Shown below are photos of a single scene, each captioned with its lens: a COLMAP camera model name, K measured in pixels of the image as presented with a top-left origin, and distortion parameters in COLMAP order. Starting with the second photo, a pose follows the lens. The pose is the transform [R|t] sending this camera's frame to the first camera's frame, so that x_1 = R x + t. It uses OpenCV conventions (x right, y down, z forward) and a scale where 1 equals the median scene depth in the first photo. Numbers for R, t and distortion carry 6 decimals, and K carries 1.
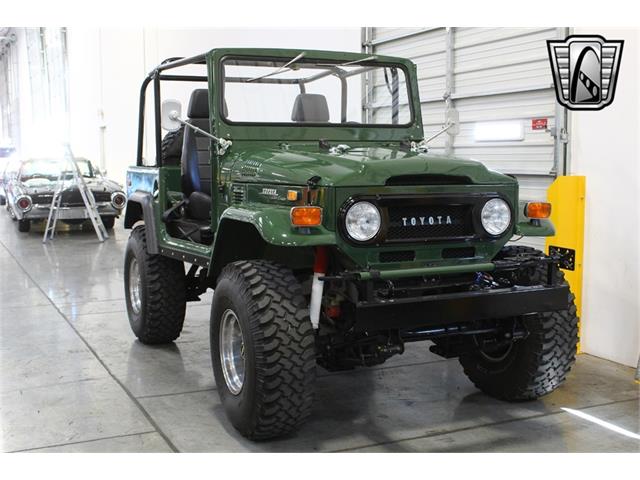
lens RADIAL K [[832.3, 0, 317.3], [0, 832.3, 242.7], [0, 0, 1]] dist [-0.042987, -0.020646]
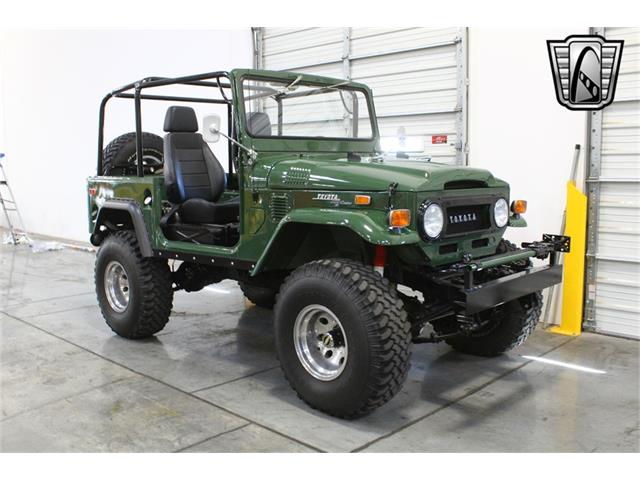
lens RADIAL K [[641.0, 0, 317.3], [0, 641.0, 239.6], [0, 0, 1]] dist [-0.095956, 0.015881]
pose [[0.933464, -0.047878, 0.355461, -0.354120], [0.043015, 0.998841, 0.021575, -0.021609], [-0.356082, -0.004849, 0.934442, 0.180462]]
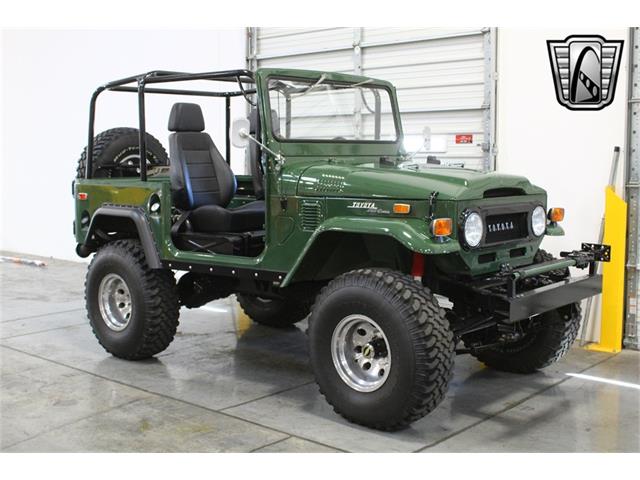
lens RADIAL K [[824.5, 0, 320.7], [0, 824.5, 240.5], [0, 0, 1]] dist [-0.045765, -0.013649]
pose [[0.914965, -0.043629, 0.401167, -0.508544], [0.043433, 0.999010, 0.009587, -0.025907], [-0.401189, 0.008652, 0.915955, 0.025306]]
